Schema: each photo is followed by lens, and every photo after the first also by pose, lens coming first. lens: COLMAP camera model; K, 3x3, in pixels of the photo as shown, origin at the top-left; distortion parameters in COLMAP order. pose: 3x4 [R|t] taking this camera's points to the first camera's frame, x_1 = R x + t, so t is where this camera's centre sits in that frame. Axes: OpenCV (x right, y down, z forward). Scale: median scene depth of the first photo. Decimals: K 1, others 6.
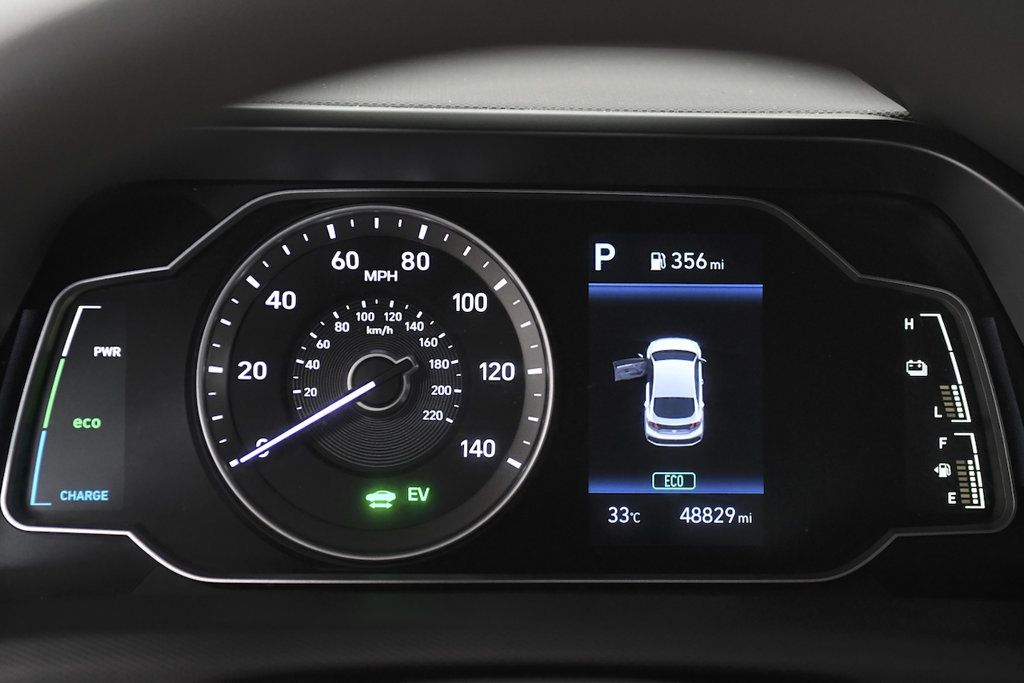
lens RADIAL K [[2017.0, 0, 507.2], [0, 2017.0, 338.0], [0, 0, 1]] dist [0.164485, 0.000000]
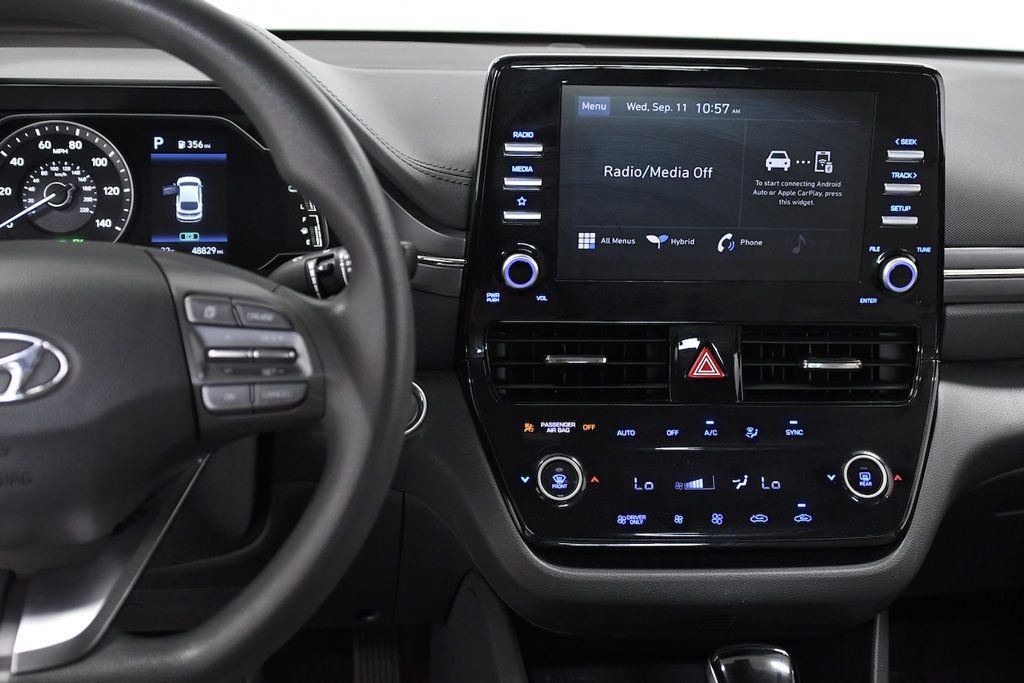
lens RADIAL K [[1280.7, 0, 511.8], [0, 1280.7, 341.1], [0, 0, 1]] dist [-0.020981, 0.000000]
pose [[0.996353, -0.022820, 0.082224, 0.335077], [0.022175, 0.999716, 0.008753, 0.189561], [-0.082401, -0.006898, 0.996575, -0.532849]]
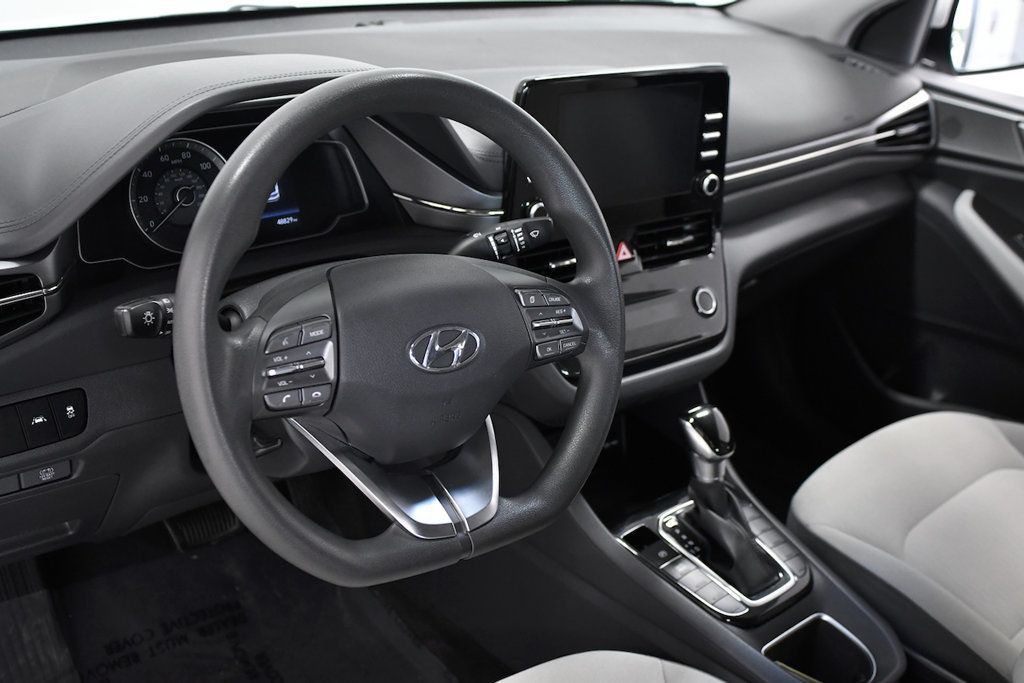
lens RADIAL K [[1072.0, 0, 512.8], [0, 1072.0, 339.8], [0, 0, 1]] dist [-0.061883, 0.000000]
pose [[0.800976, -0.228636, 0.553320, -0.606800], [0.113480, 0.965433, 0.234654, -0.090264], [-0.587844, -0.125161, 0.799234, -0.620904]]
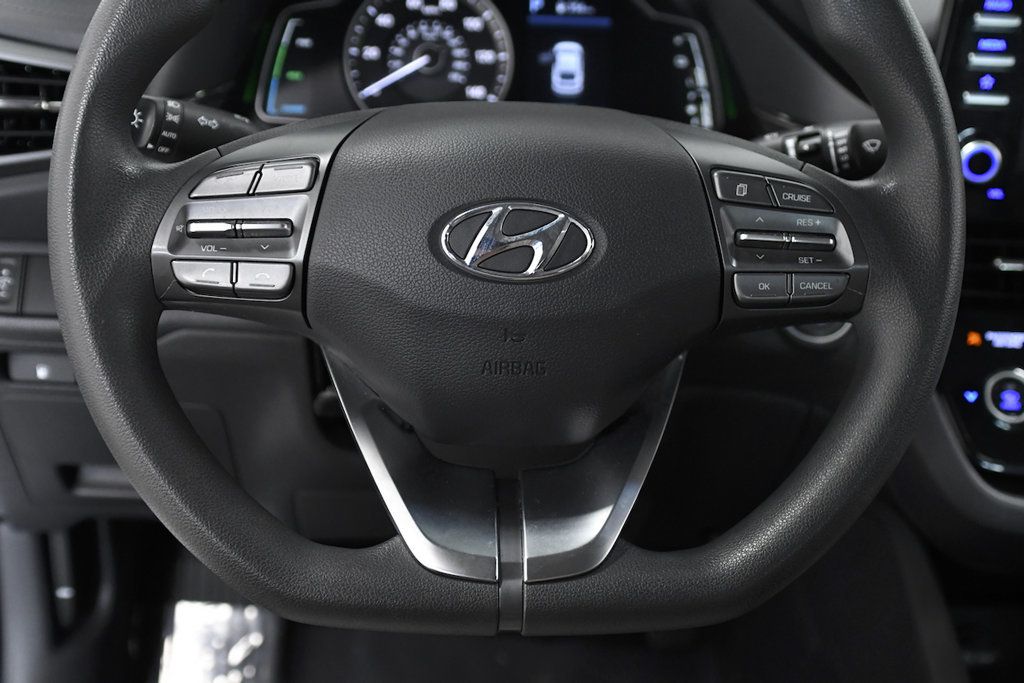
lens RADIAL K [[1371.0, 0, 518.3], [0, 1371.0, 339.8], [0, 0, 1]] dist [-0.027180, 0.000000]
pose [[0.999797, 0.019531, 0.004961, 0.029053], [-0.019849, 0.996961, 0.075331, 0.205556], [-0.003475, -0.075414, 0.997146, -0.467864]]
